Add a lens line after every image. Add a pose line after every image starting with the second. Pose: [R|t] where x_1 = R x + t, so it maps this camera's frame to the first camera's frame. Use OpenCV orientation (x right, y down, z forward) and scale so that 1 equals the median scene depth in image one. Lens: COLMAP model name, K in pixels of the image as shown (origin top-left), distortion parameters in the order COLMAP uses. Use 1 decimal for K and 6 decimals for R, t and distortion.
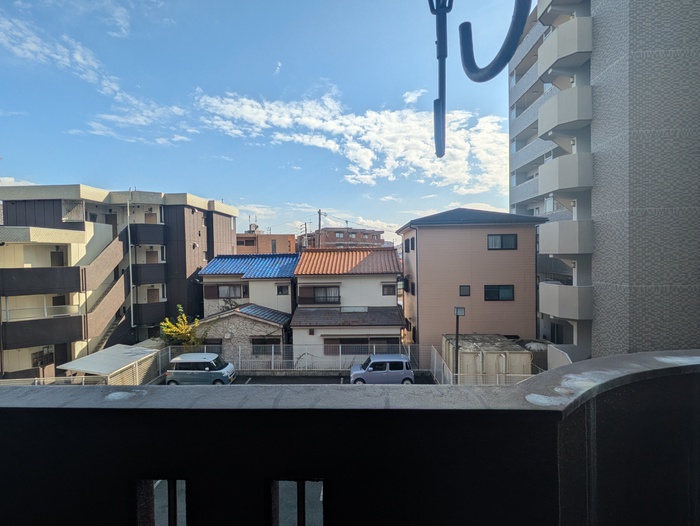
lens RADIAL K [[280.5, 0, 351.3], [0, 280.5, 259.9], [0, 0, 1]] dist [-0.000493, -0.000230]
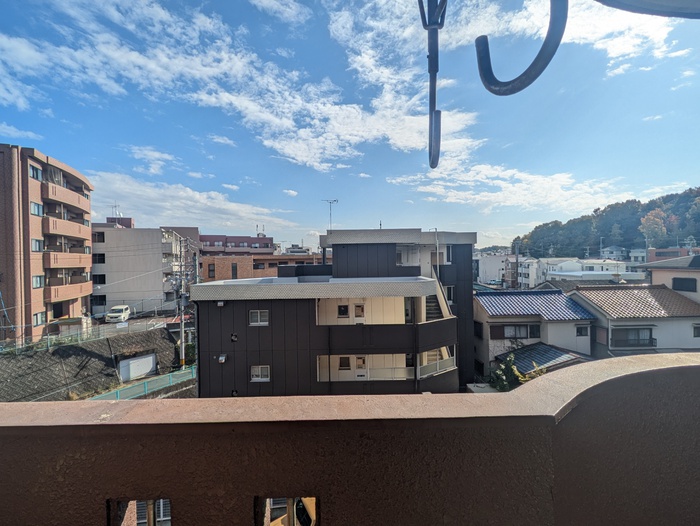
lens RADIAL K [[280.5, 0, 350.2], [0, 280.5, 264.3], [0, 0, 1]] dist [-0.000493, -0.000230]
pose [[0.996978, 0.002577, 0.077645, -1.099211], [-0.001981, 0.999968, -0.007751, -0.118647], [-0.077663, 0.007574, 0.996951, 0.048902]]
